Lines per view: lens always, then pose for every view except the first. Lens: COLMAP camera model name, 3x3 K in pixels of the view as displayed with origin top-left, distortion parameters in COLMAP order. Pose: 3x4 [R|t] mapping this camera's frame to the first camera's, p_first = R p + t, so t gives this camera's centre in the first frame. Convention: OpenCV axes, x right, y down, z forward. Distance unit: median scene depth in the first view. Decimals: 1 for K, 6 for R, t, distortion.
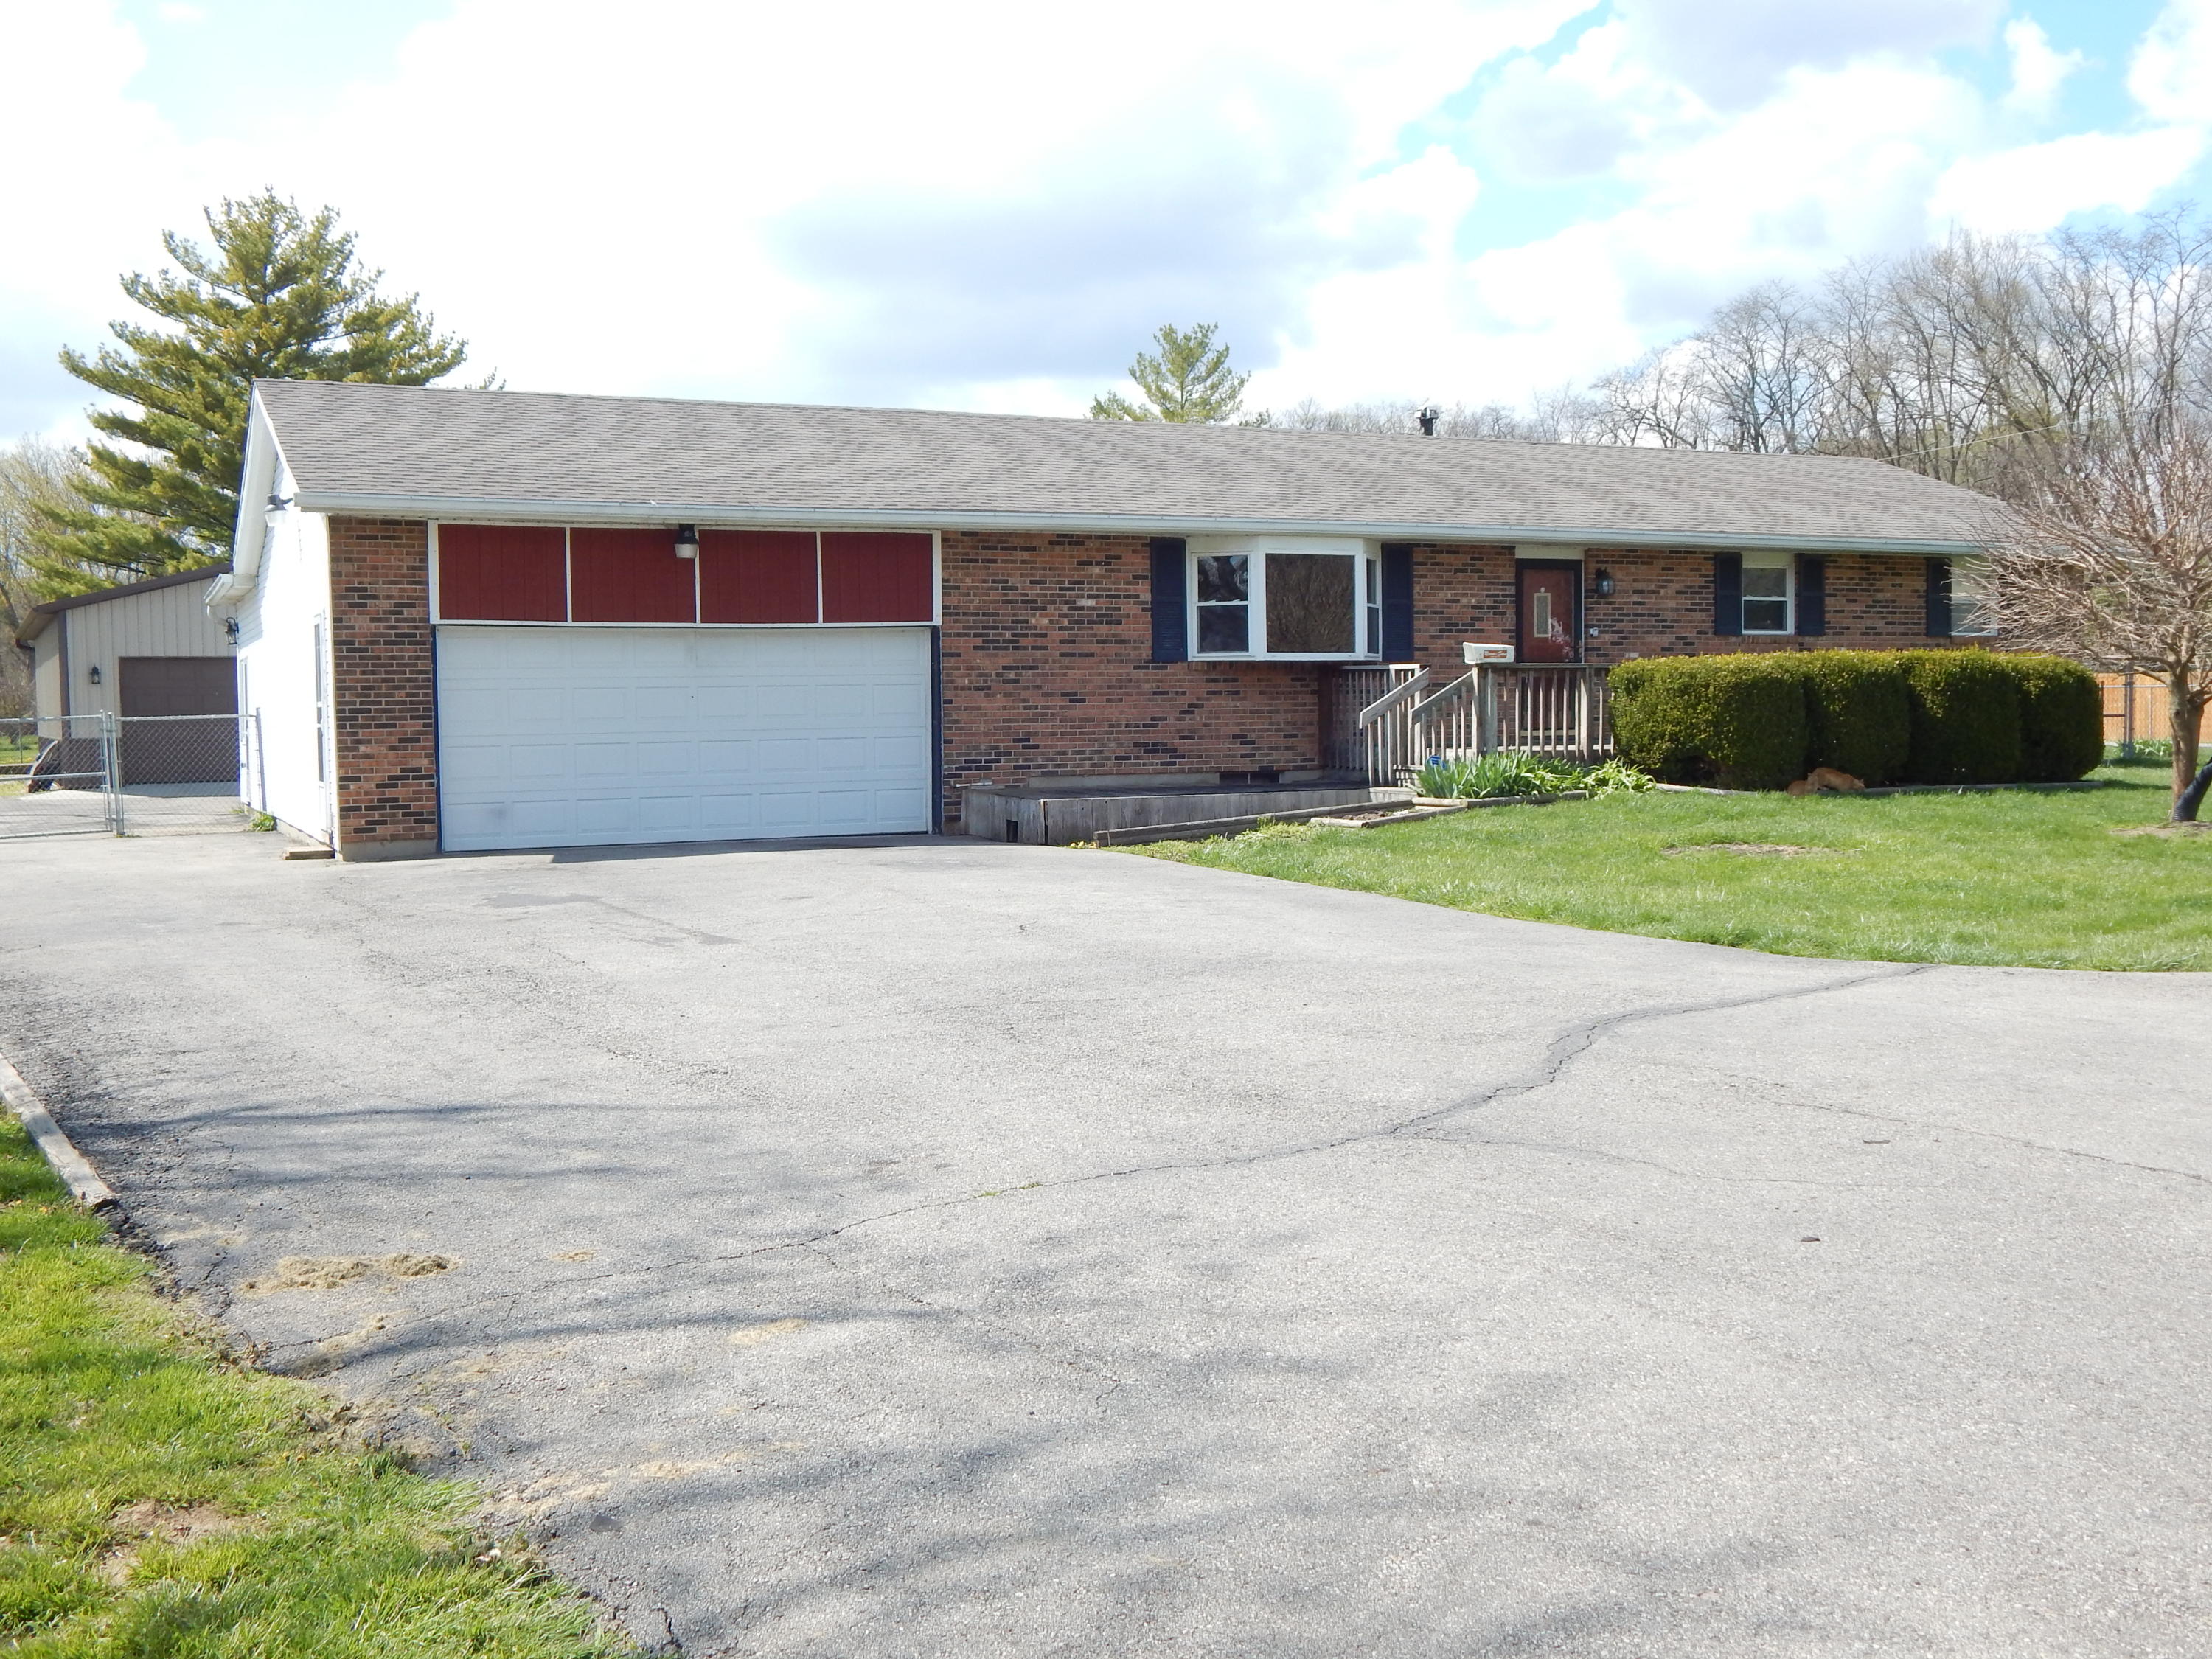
lens RADIAL K [[2159.6, 0, 1105.1], [0, 2159.6, 821.1], [0, 0, 1]] dist [-0.014557, 0.000000]
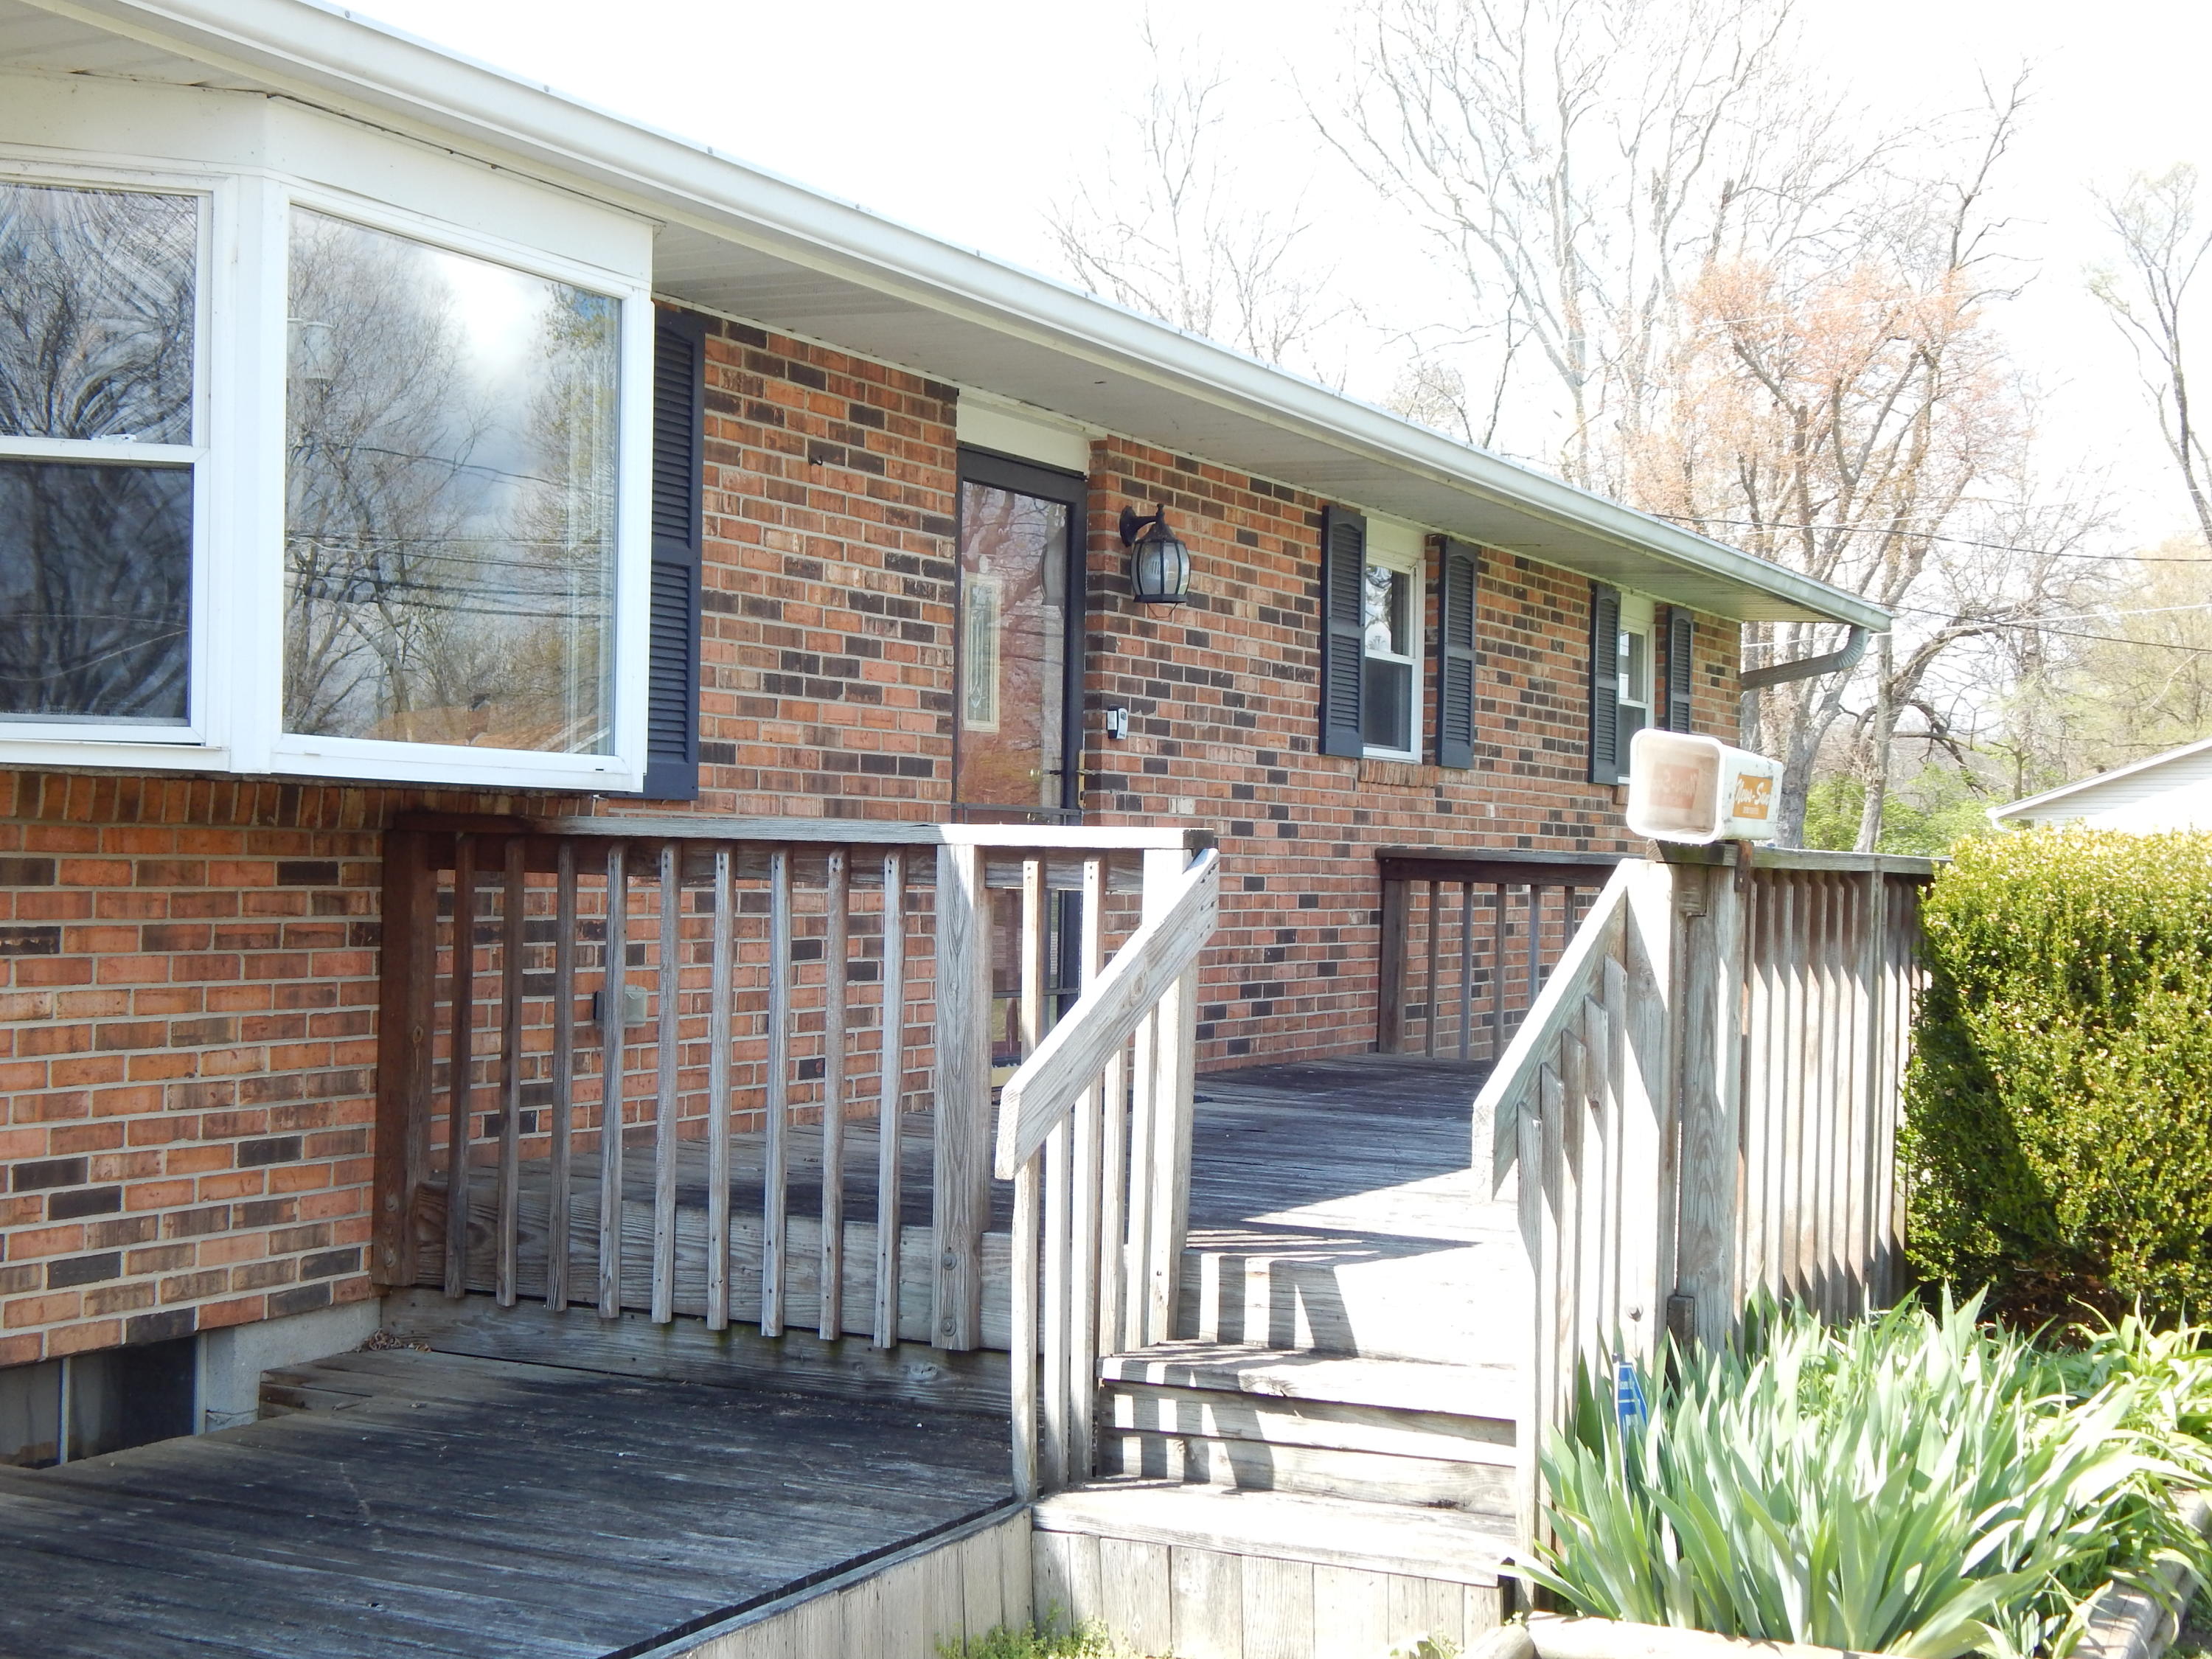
lens RADIAL K [[3034.7, 0, 1107.0], [0, 3034.7, 826.3], [0, 0, 1]] dist [0.031411, 0.000000]
pose [[0.783956, 0.034317, 0.619867, -0.030004], [0.005023, 0.998088, -0.061608, -0.051651], [-0.620796, 0.051411, 0.782285, 0.724152]]
